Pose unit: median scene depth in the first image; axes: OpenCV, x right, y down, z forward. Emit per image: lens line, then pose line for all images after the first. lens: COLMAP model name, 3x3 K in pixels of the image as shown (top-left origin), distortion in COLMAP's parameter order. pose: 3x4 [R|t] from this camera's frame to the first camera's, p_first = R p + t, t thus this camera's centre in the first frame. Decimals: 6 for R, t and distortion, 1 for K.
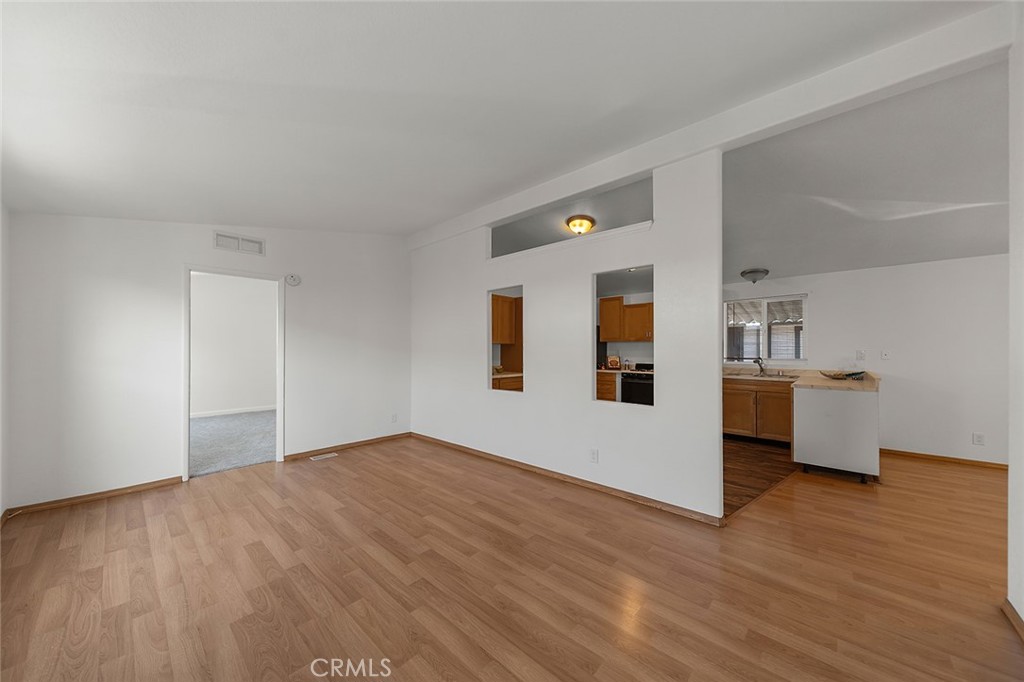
lens RADIAL K [[361.2, 0, 502.1], [0, 361.2, 347.2], [0, 0, 1]] dist [0.005217, -0.000887]
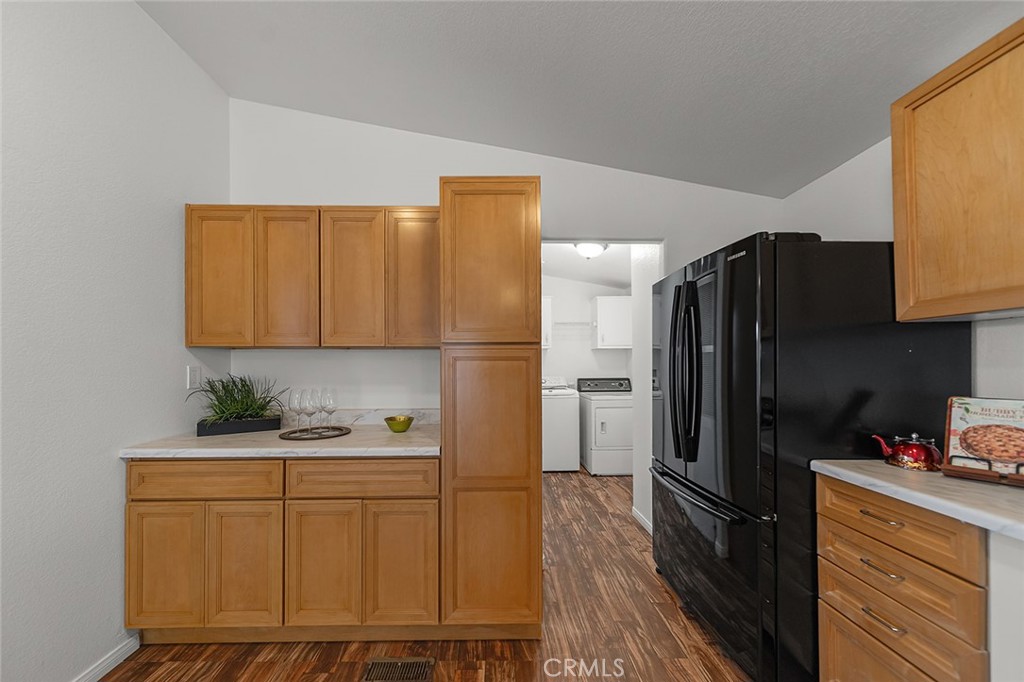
lens RADIAL K [[361.2, 0, 499.3], [0, 361.2, 362.7], [0, 0, 1]] dist [0.005217, -0.000887]
pose [[0.692771, -0.010089, -0.721087, 0.355568], [0.010097, 0.999940, -0.004290, 0.007699], [0.721087, -0.004309, 0.692831, 0.950159]]
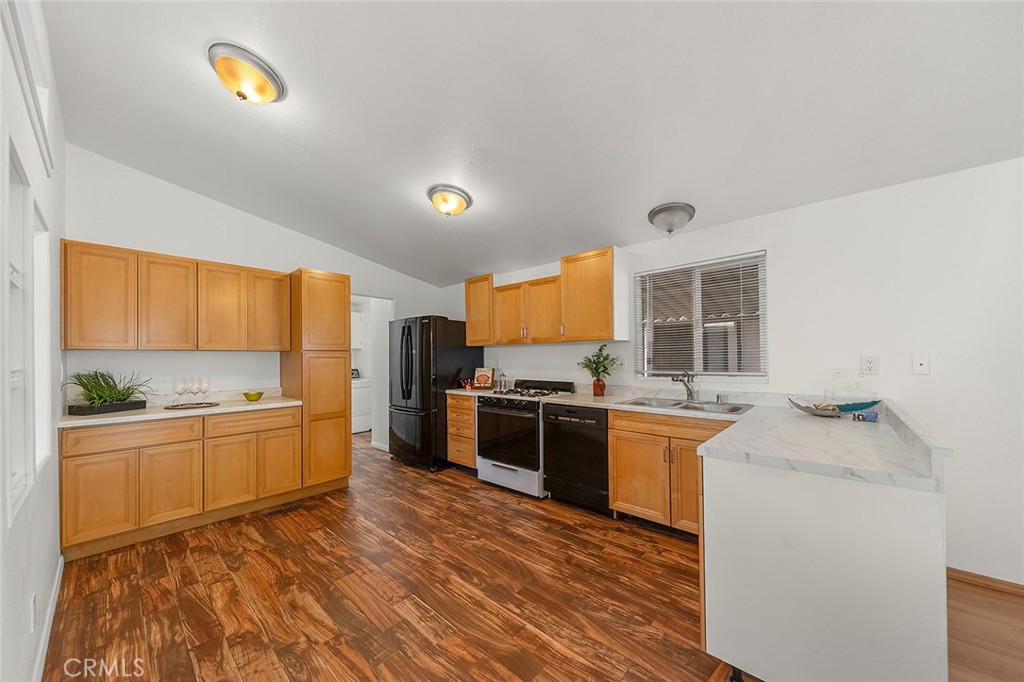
lens RADIAL K [[361.2, 0, 506.5], [0, 361.2, 355.5], [0, 0, 1]] dist [0.005217, -0.000887]
pose [[0.999823, -0.012525, 0.014057, 0.450247], [0.012494, 0.999919, 0.002277, 0.001463], [-0.014084, -0.002101, 0.999899, 0.472722]]
